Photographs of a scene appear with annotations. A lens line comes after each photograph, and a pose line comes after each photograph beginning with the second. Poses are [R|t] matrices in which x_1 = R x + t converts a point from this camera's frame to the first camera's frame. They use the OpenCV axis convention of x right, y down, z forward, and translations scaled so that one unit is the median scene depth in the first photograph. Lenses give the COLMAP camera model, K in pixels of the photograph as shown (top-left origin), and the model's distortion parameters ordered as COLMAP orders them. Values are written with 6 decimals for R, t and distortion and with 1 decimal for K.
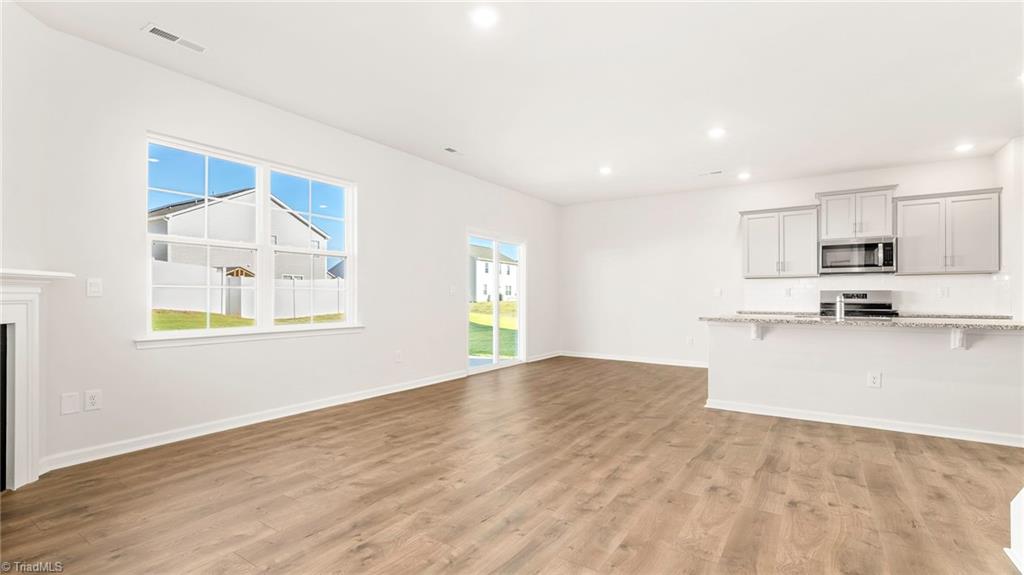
lens RADIAL K [[457.2, 0, 509.0], [0, 457.2, 294.0], [0, 0, 1]] dist [-0.001462, -0.000320]
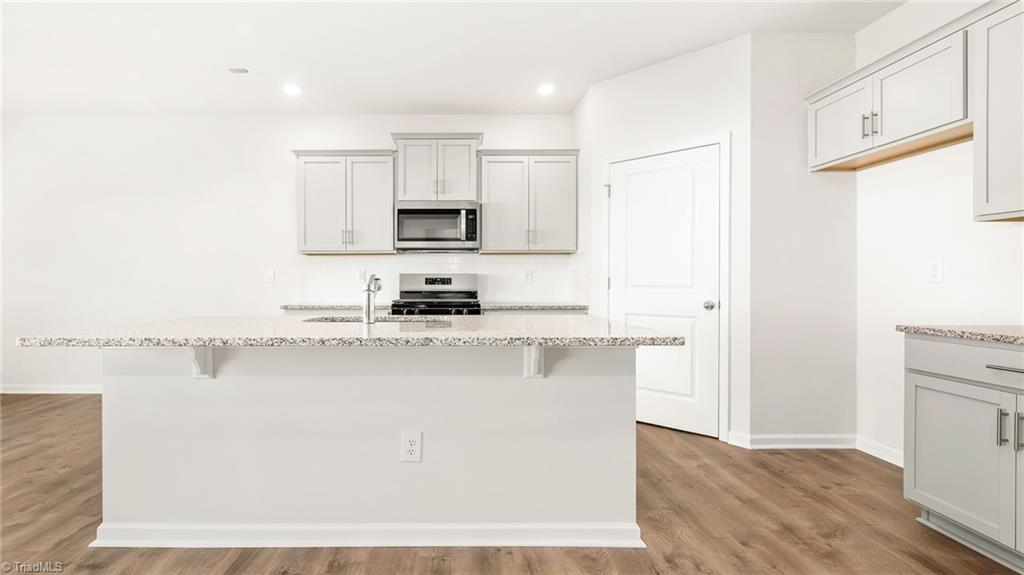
lens RADIAL K [[478.0, 0, 455.2], [0, 478.0, 281.1], [0, 0, 1]] dist [0.000403, -0.000452]
pose [[0.830818, 0.000313, 0.556544, 0.367195], [-0.001510, 0.999997, 0.001691, 0.003094], [-0.556542, -0.002245, 0.830817, 0.360461]]
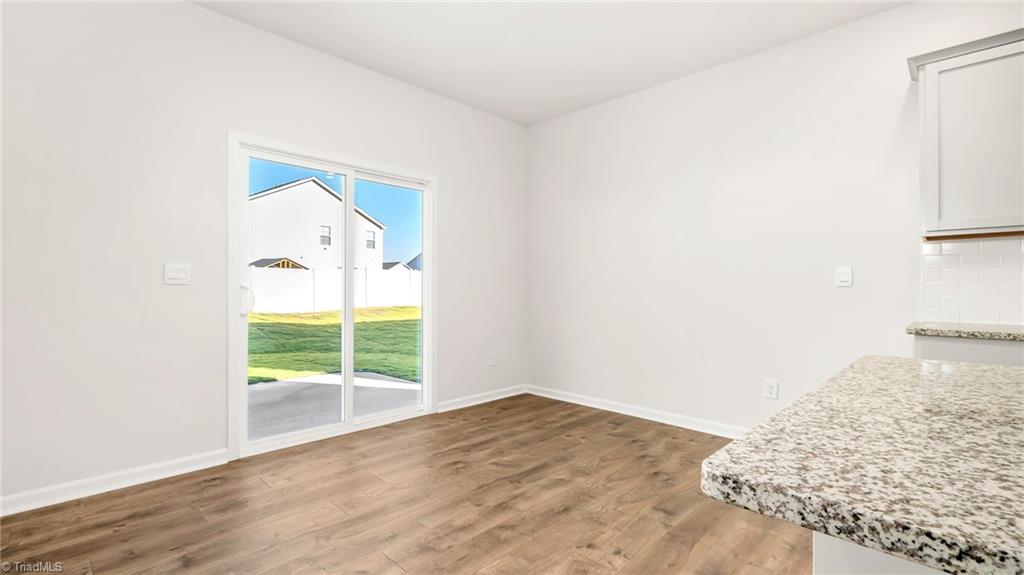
lens RADIAL K [[459.4, 0, 512.0], [0, 459.4, 287.5], [0, 0, 1]] dist [0.000119, -0.000050]
pose [[0.983647, 0.002681, -0.180087, 0.291011], [-0.002642, 0.999996, 0.000459, 0.007780], [0.180088, 0.000024, 0.983651, 0.659653]]
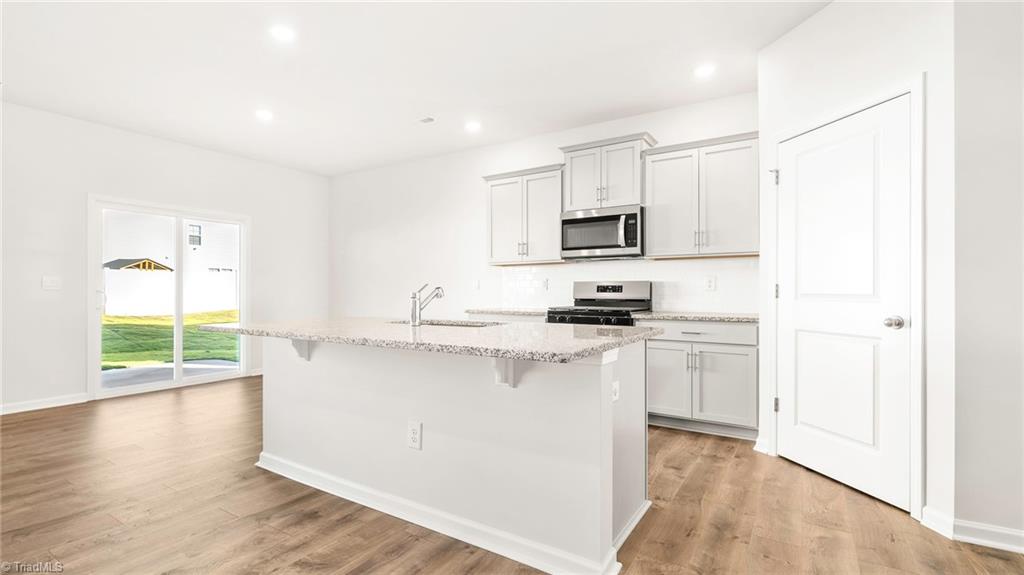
lens RADIAL K [[459.4, 0, 512.0], [0, 459.4, 287.5], [0, 0, 1]] dist [0.000119, -0.000050]
pose [[0.999618, -0.001798, 0.027565, 0.608032], [0.001813, 0.999998, -0.000517, 0.002392], [-0.027564, 0.000567, 0.999620, 0.283090]]
